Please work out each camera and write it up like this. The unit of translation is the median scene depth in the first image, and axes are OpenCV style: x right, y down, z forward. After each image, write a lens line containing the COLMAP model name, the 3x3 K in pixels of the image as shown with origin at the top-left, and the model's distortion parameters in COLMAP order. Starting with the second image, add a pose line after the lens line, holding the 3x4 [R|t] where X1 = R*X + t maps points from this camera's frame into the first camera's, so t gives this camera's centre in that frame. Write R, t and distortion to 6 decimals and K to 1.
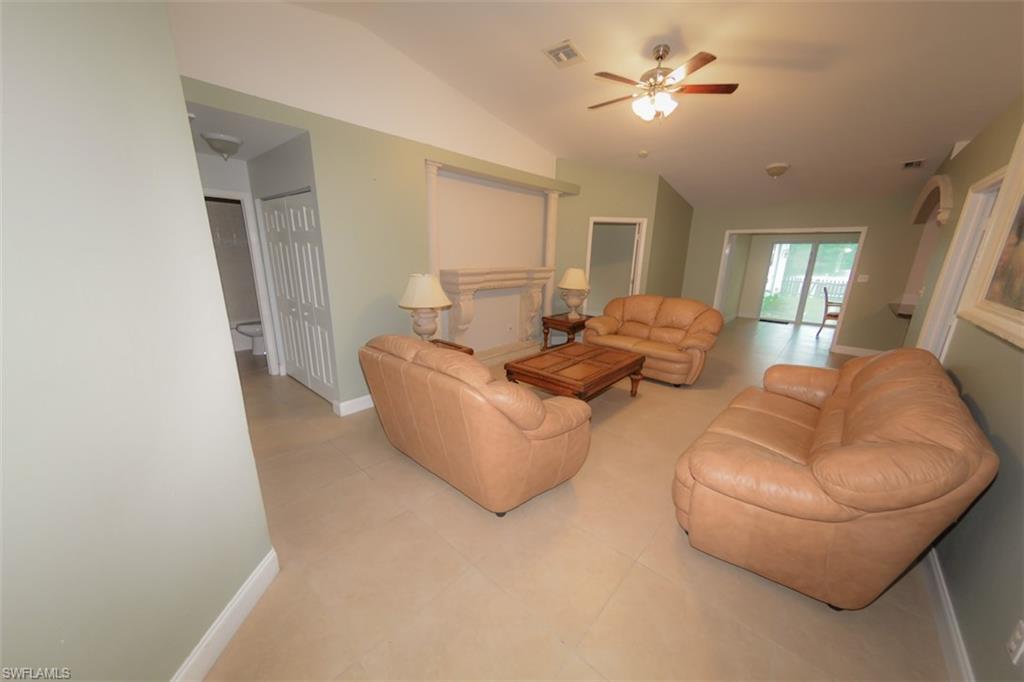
lens RADIAL K [[354.9, 0, 511.4], [0, 354.9, 350.8], [0, 0, 1]] dist [0.008044, 0.000091]
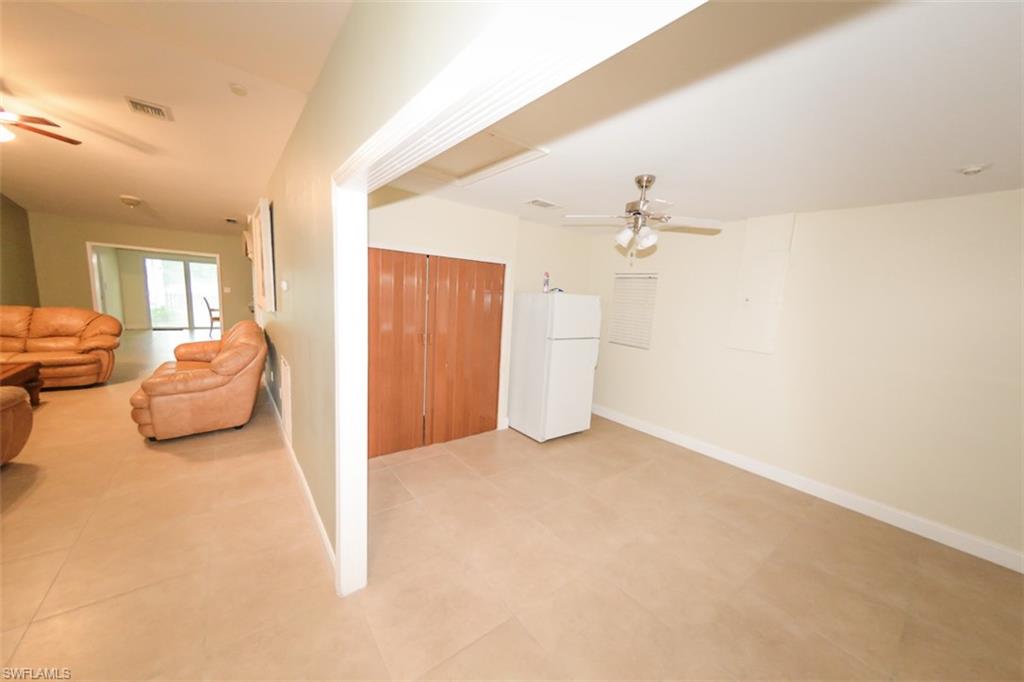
lens RADIAL K [[354.9, 0, 511.4], [0, 354.9, 350.8], [0, 0, 1]] dist [0.008044, 0.000091]
pose [[0.162487, -0.157217, 0.974105, -0.320014], [0.197140, 0.972493, 0.124072, 0.097767], [-0.966816, 0.171875, 0.189011, -0.401064]]
